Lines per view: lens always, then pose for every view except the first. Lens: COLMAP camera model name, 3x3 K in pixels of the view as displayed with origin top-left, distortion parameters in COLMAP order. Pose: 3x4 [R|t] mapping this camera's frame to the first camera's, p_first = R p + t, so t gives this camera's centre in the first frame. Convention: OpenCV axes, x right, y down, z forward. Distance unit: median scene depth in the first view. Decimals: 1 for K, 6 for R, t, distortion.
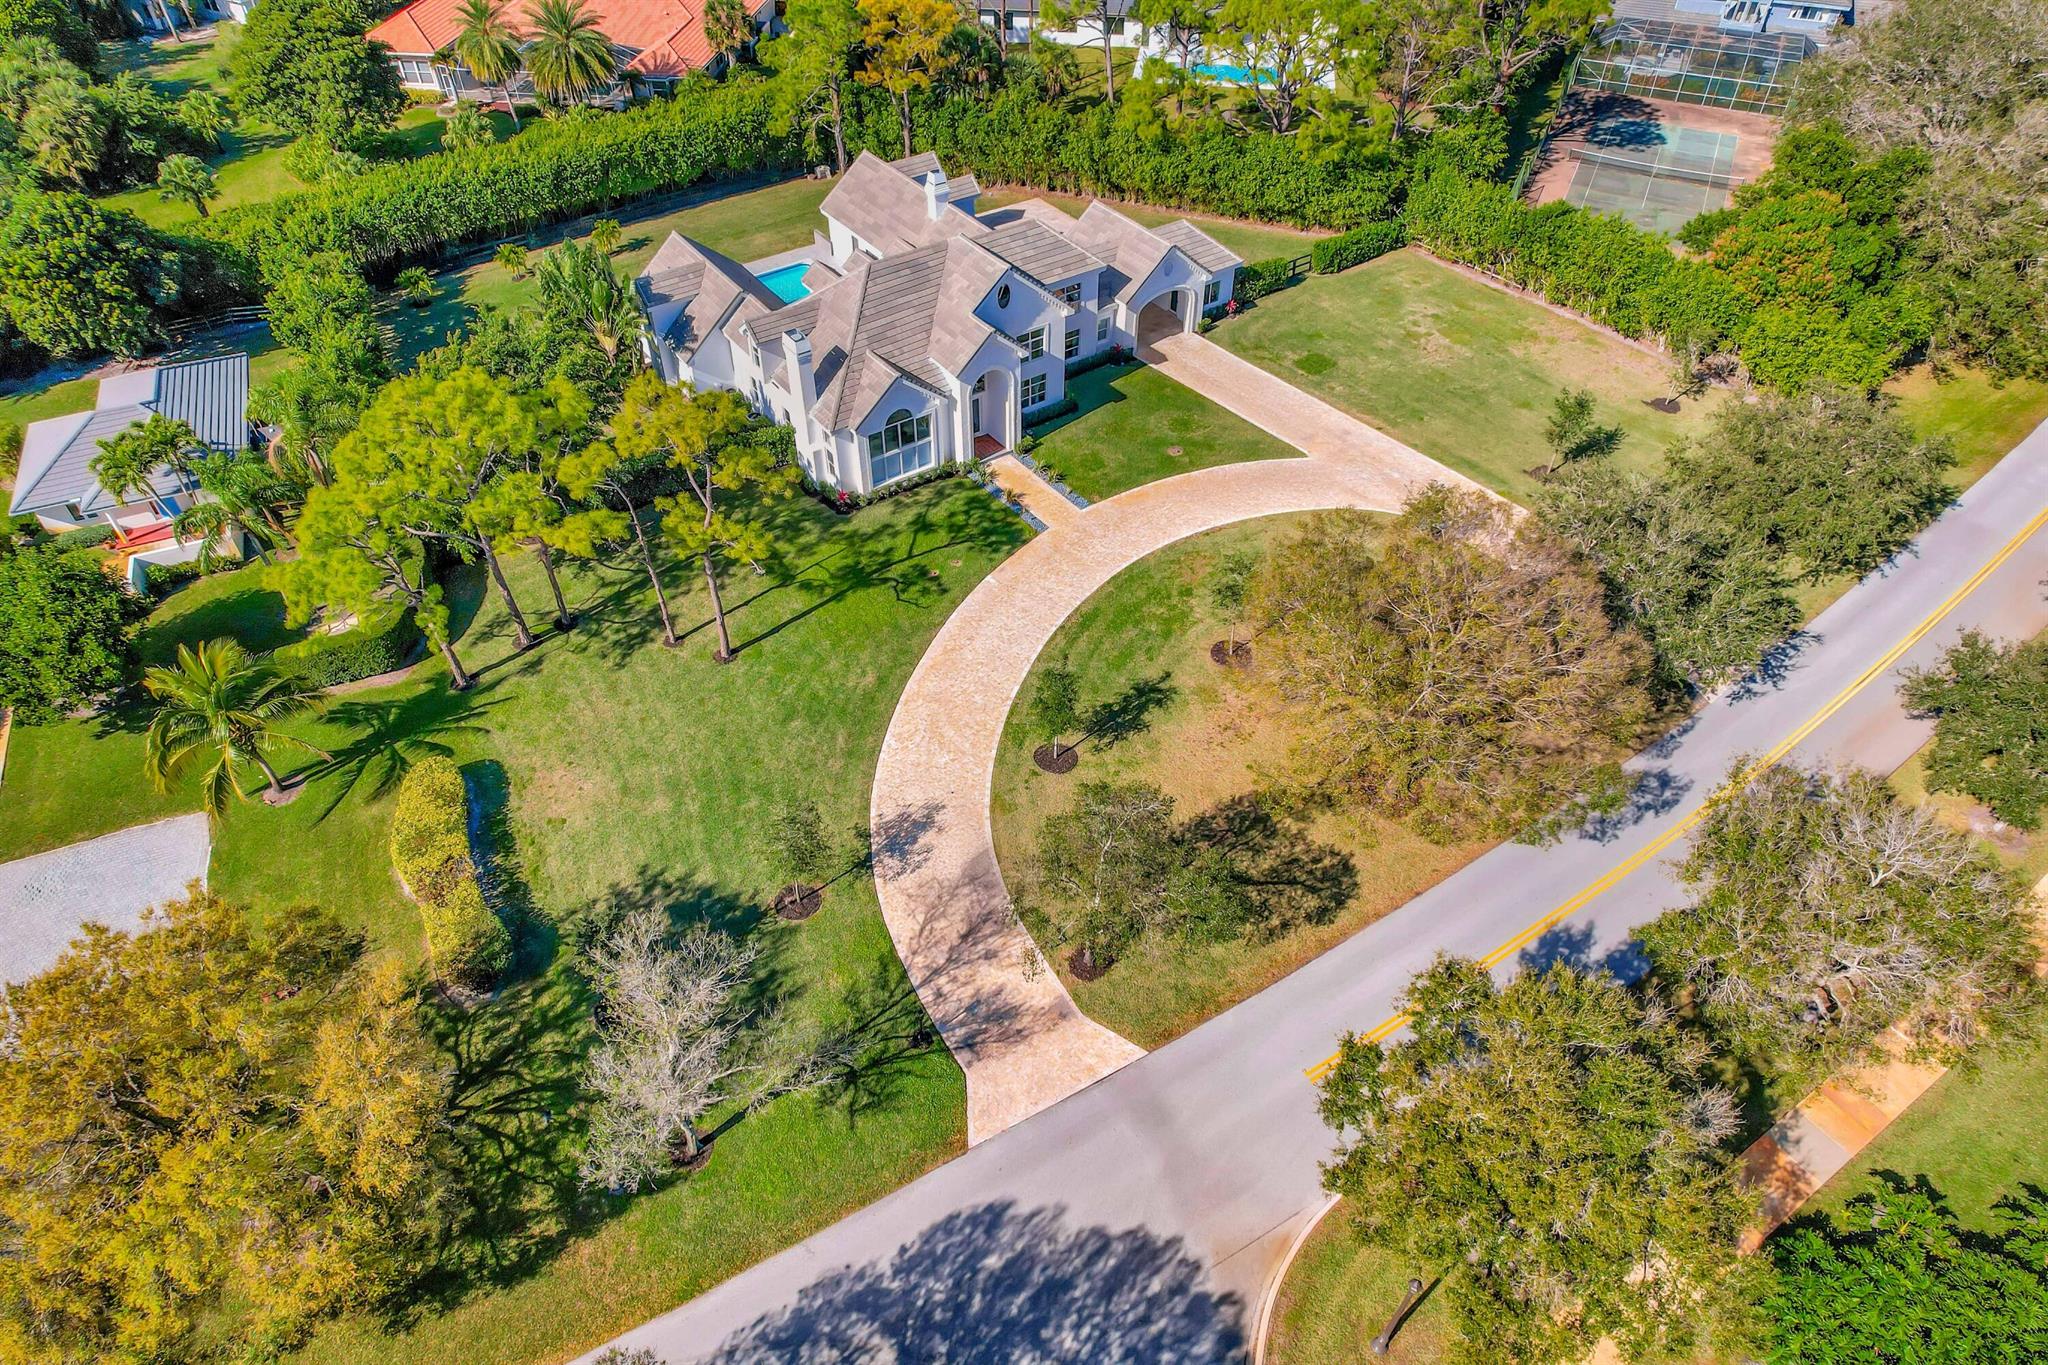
lens RADIAL K [[1309.1, 0, 1024.0], [0, 1309.1, 682.5], [0, 0, 1]] dist [-0.078844, 0.075795]
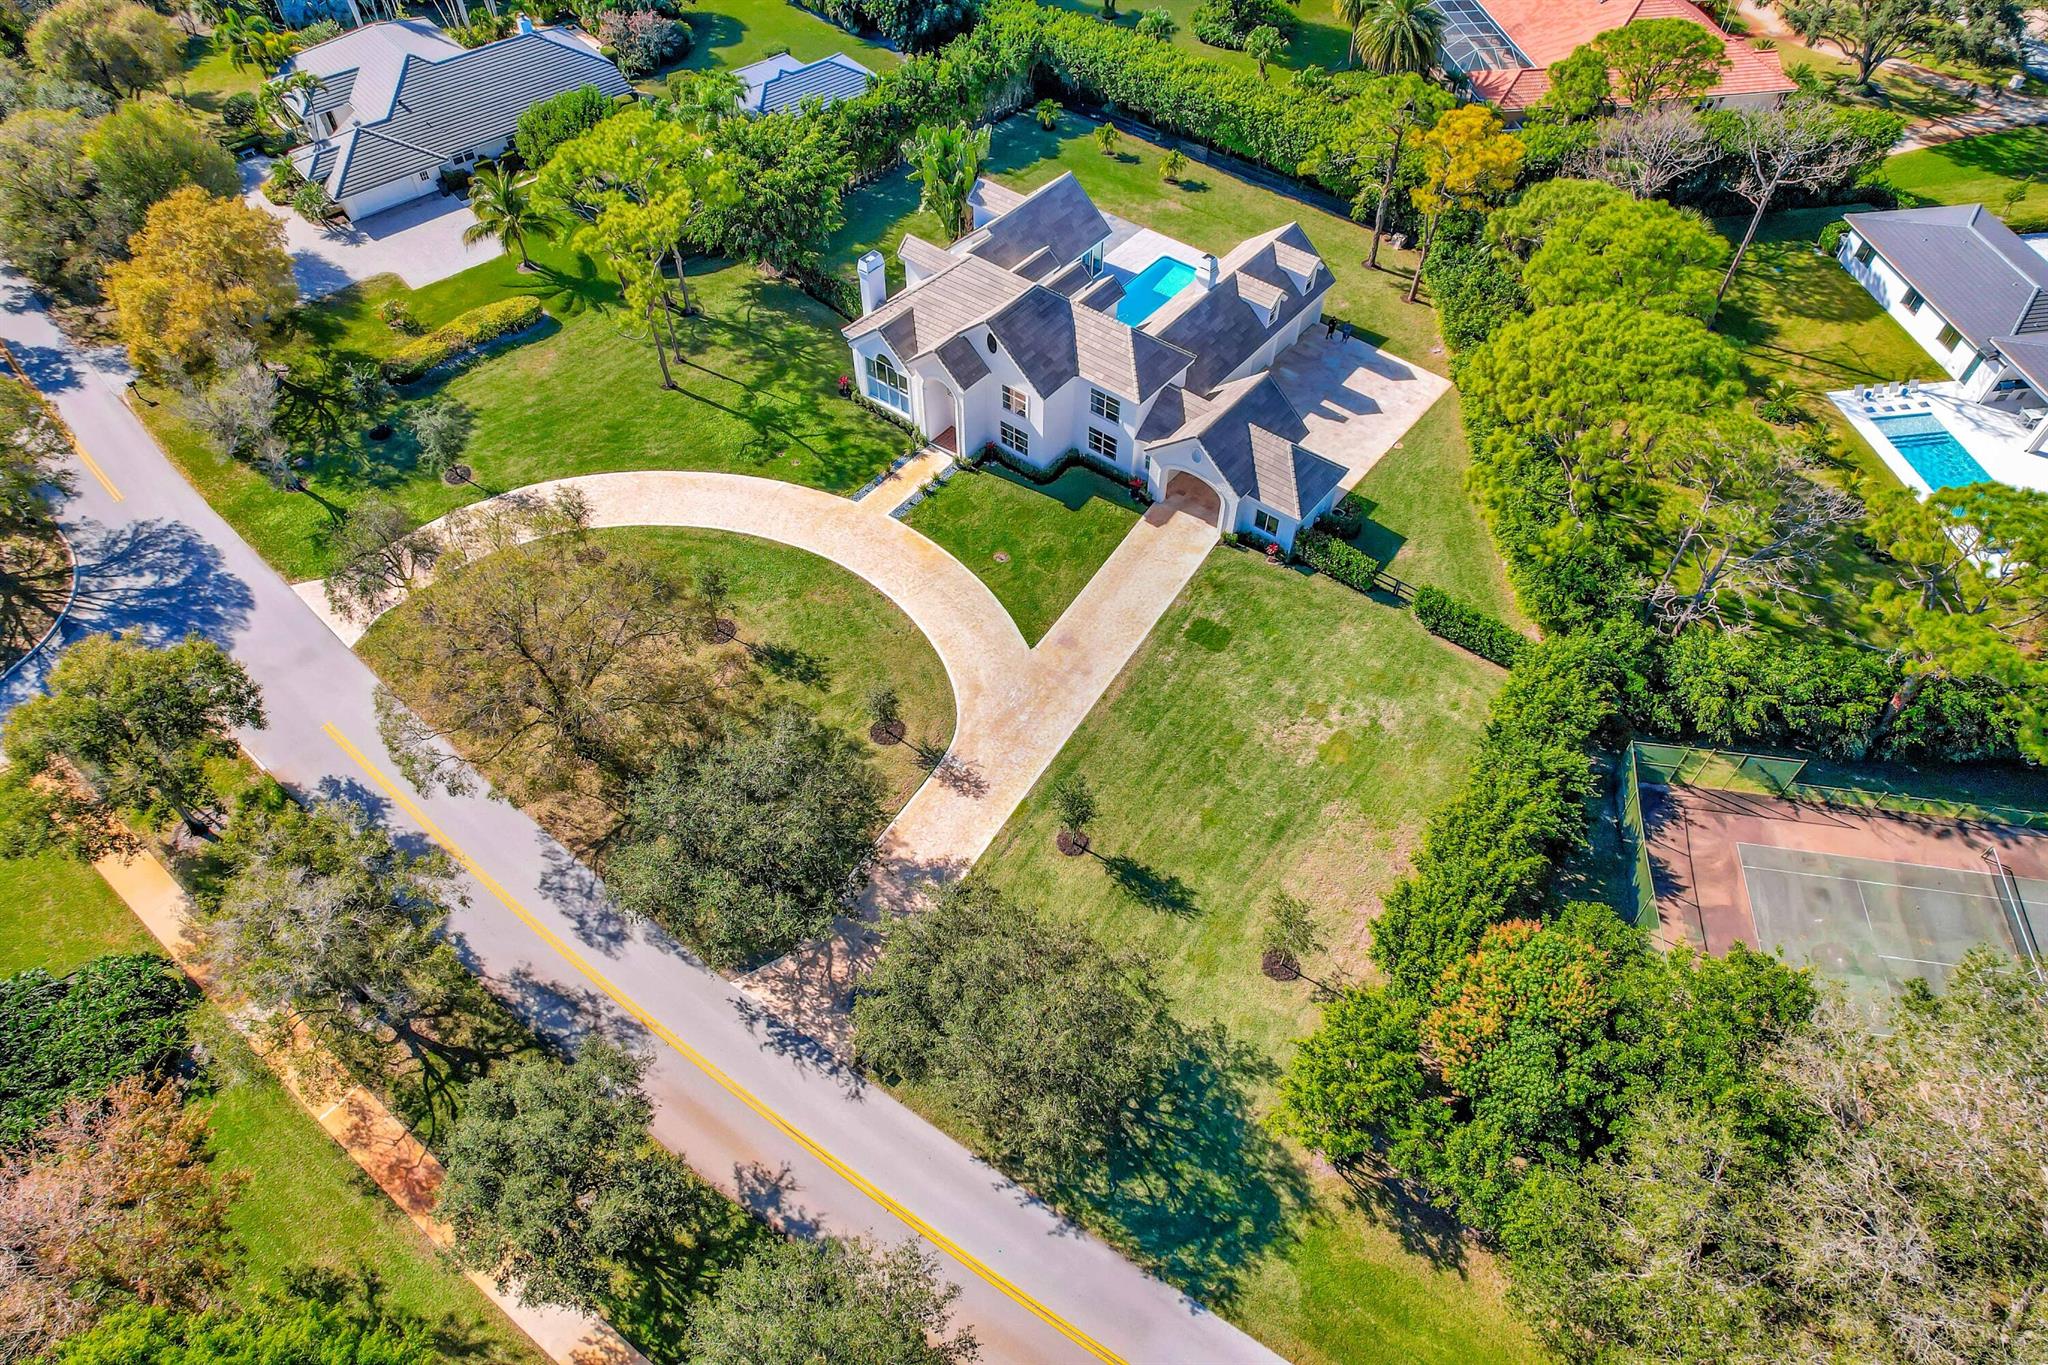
lens RADIAL K [[1309.1, 0, 1024.0], [0, 1309.1, 682.5], [0, 0, 1]] dist [-0.078844, 0.075795]
pose [[0.294437, 0.738691, -0.606335, 0.921112], [-0.664417, 0.614265, 0.425710, -0.634274], [0.686919, 0.277514, 0.671661, 0.354599]]
